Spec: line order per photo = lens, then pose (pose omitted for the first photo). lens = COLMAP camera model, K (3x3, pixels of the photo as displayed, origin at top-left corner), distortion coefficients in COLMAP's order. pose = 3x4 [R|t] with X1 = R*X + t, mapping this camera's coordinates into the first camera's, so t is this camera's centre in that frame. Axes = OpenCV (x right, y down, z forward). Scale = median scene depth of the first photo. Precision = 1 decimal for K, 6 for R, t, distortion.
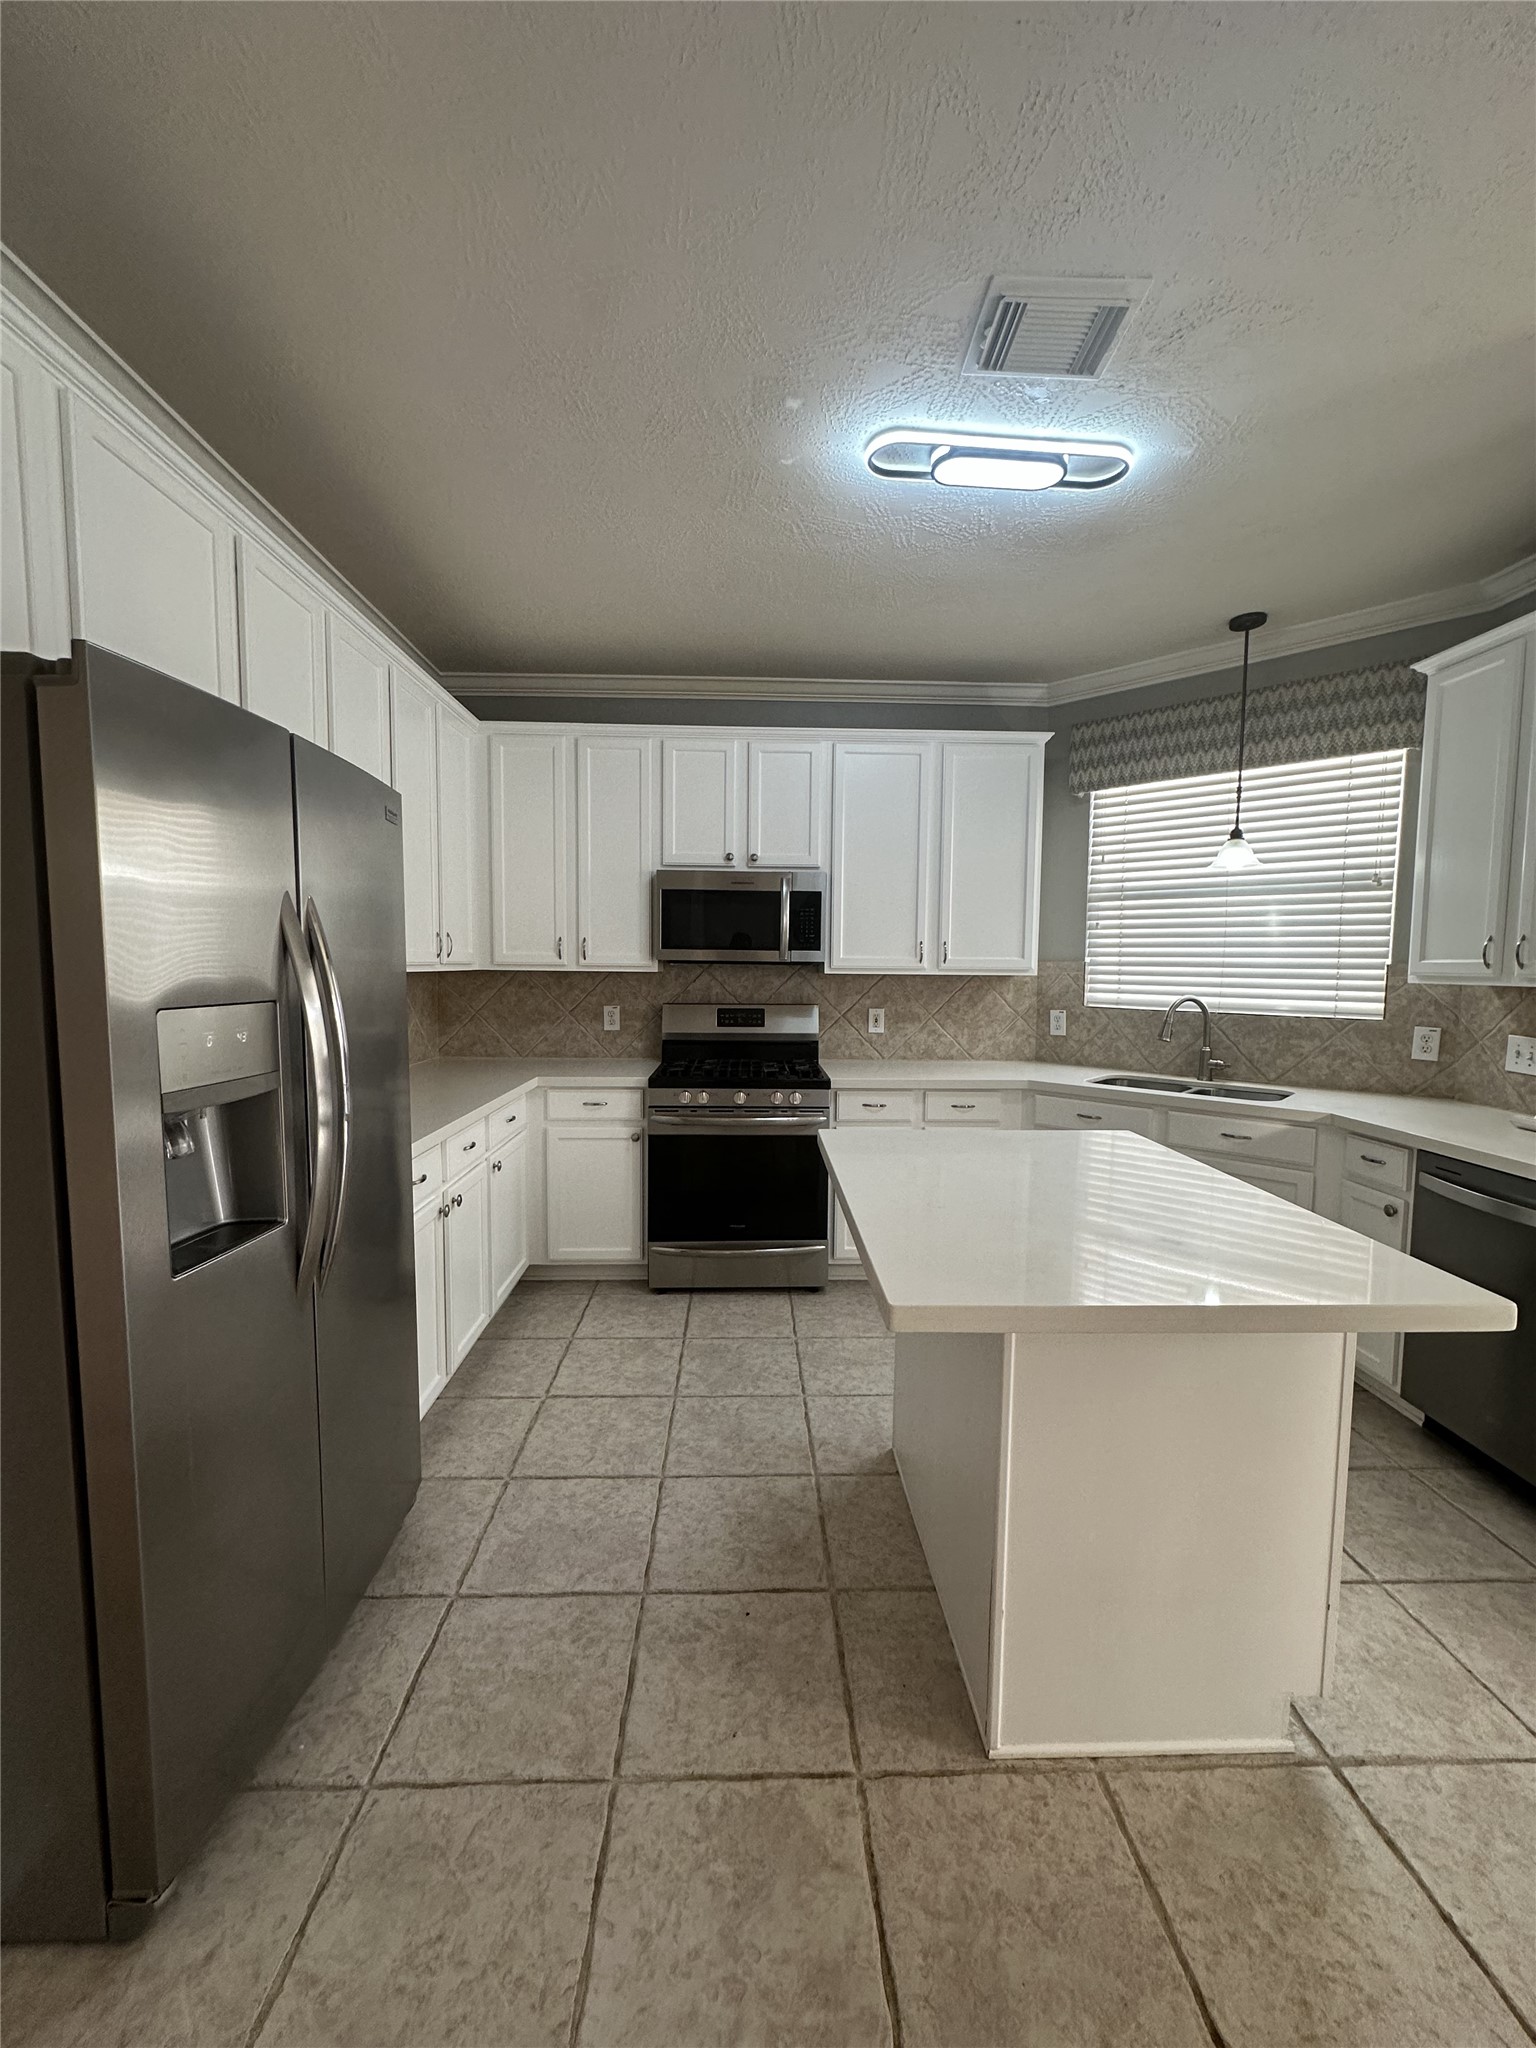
lens RADIAL K [[826.5, 0, 768.0], [0, 826.5, 1024.0], [0, 0, 1]] dist [0.000178, 0.000046]
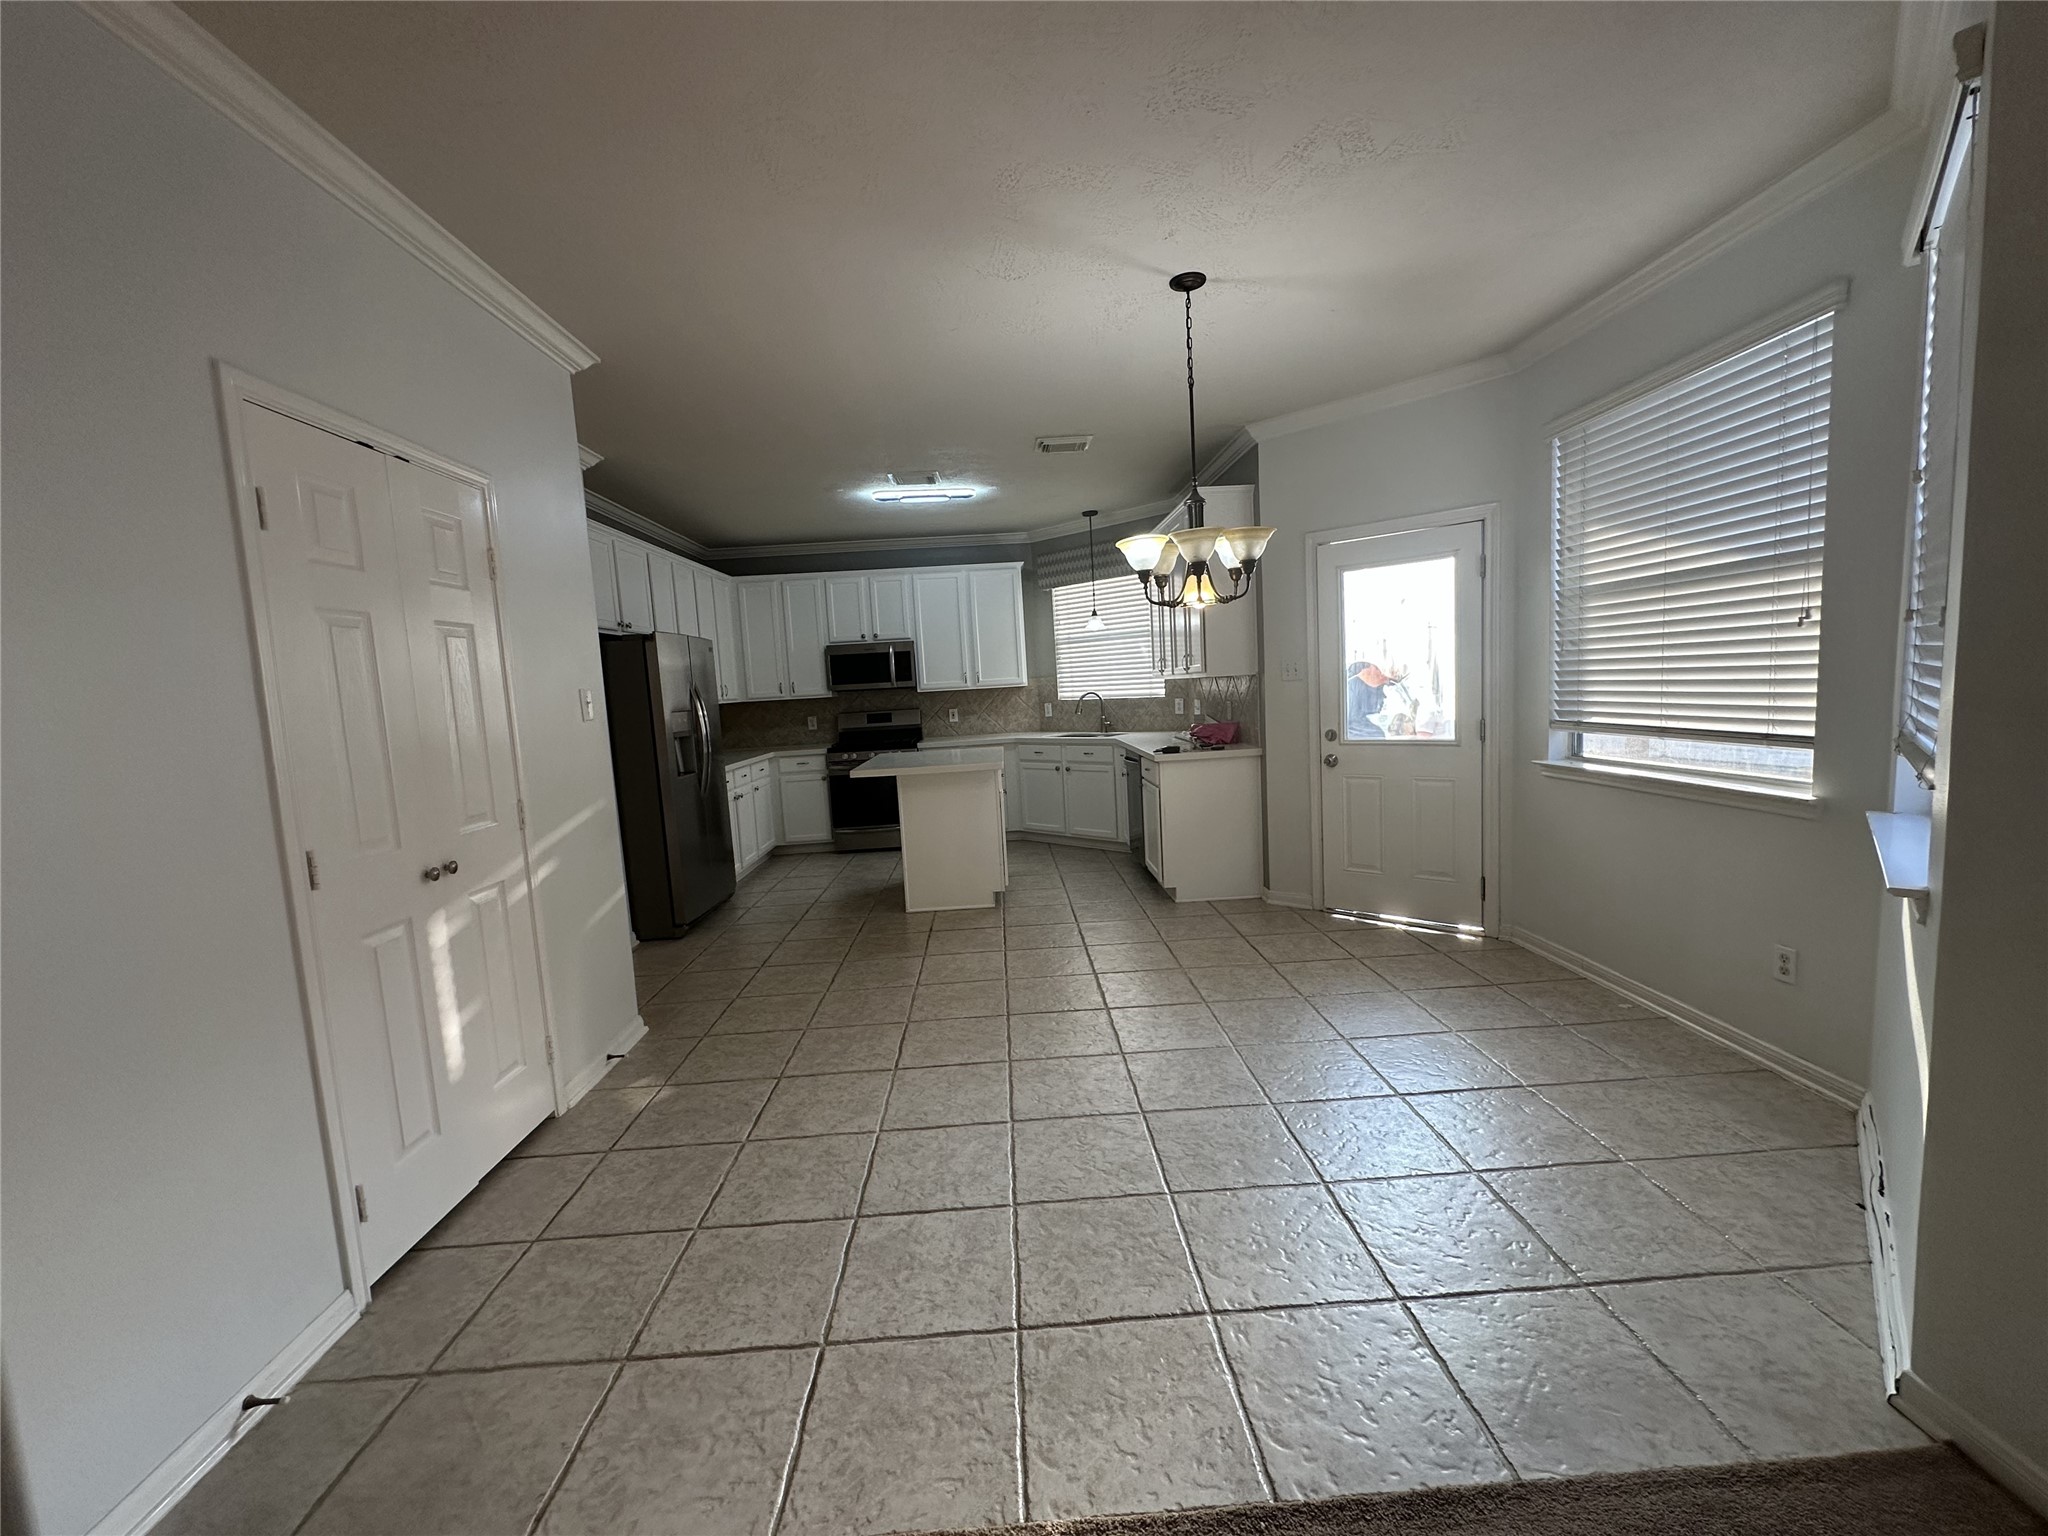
lens RADIAL K [[826.5, 0, 1024.0], [0, 826.5, 768.0], [0, 0, 1]] dist [0.000178, 0.000046]
pose [[0.997858, -0.065315, -0.003636, 0.322921], [0.065392, 0.997454, 0.028438, 0.080547], [0.001769, -0.028615, 0.999589, -0.980760]]
